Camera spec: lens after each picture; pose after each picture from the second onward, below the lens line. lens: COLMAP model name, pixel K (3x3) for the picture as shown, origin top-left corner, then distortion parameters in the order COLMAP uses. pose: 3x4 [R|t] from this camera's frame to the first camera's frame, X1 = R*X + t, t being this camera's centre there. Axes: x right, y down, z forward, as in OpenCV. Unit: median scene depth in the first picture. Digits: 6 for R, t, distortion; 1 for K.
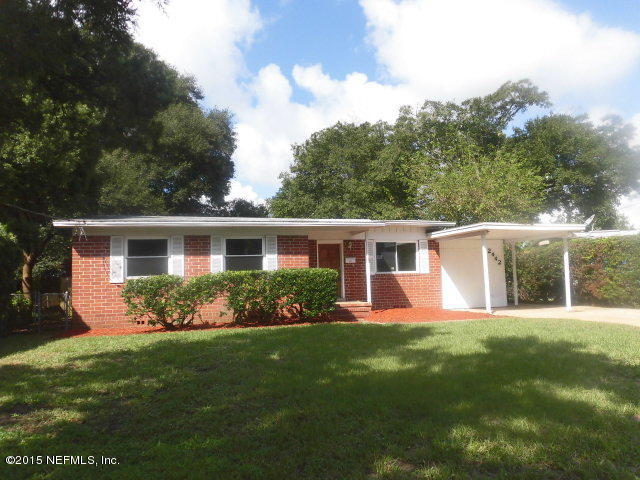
lens RADIAL K [[454.4, 0, 318.6], [0, 454.4, 240.4], [0, 0, 1]] dist [0.000110, 0.000297]
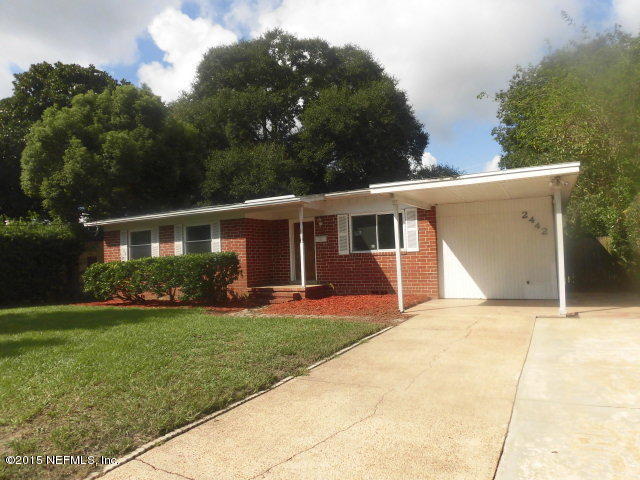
lens RADIAL K [[454.4, 0, 320.1], [0, 454.4, 240.3], [0, 0, 1]] dist [0.000110, 0.000297]
pose [[0.724026, -0.028904, -0.689167, 0.677950], [0.081383, 0.995723, 0.043739, 0.007006], [0.684955, -0.087755, 0.723281, 0.344810]]
